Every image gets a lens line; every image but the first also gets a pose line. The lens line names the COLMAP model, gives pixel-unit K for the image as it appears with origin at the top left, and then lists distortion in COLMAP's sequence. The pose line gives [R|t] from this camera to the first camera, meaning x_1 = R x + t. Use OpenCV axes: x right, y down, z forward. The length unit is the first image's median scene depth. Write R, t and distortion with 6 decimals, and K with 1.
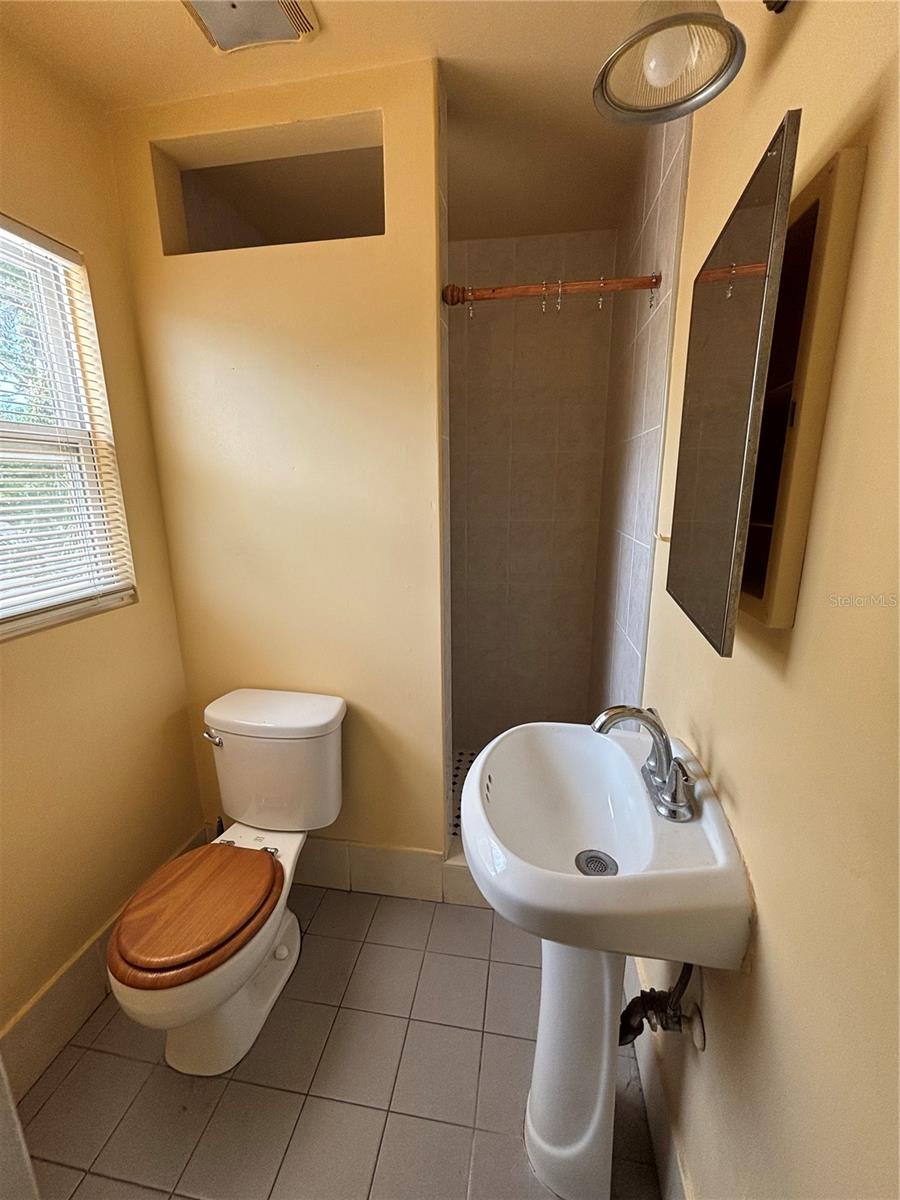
lens RADIAL K [[485.4, 0, 451.7], [0, 485.4, 596.8], [0, 0, 1]] dist [0.007500, -0.002073]
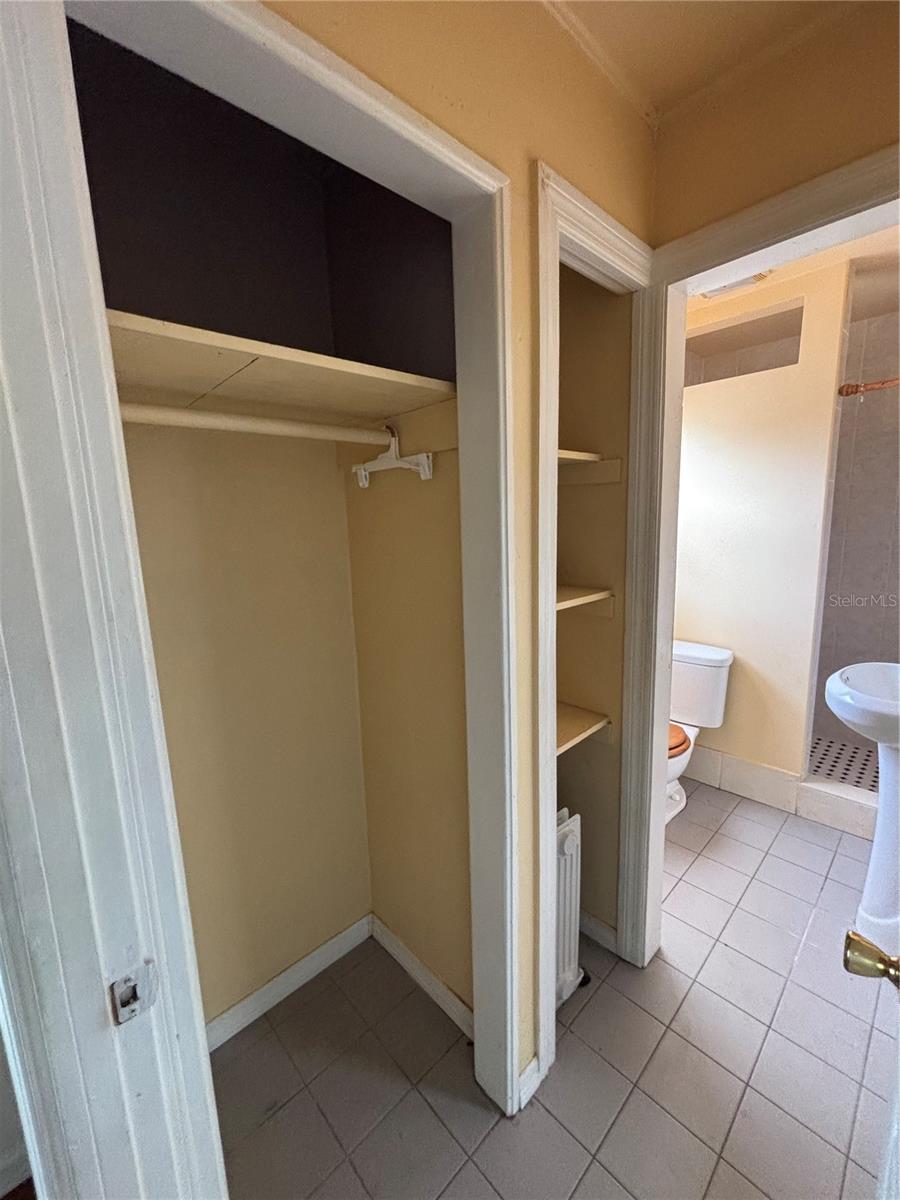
lens RADIAL K [[485.4, 0, 451.6], [0, 485.4, 603.1], [0, 0, 1]] dist [0.007500, -0.002073]
pose [[0.799038, 0.078097, -0.596187, -0.024436], [-0.108660, 0.993959, -0.015428, 0.187641], [0.591380, 0.077110, 0.802698, -0.840401]]
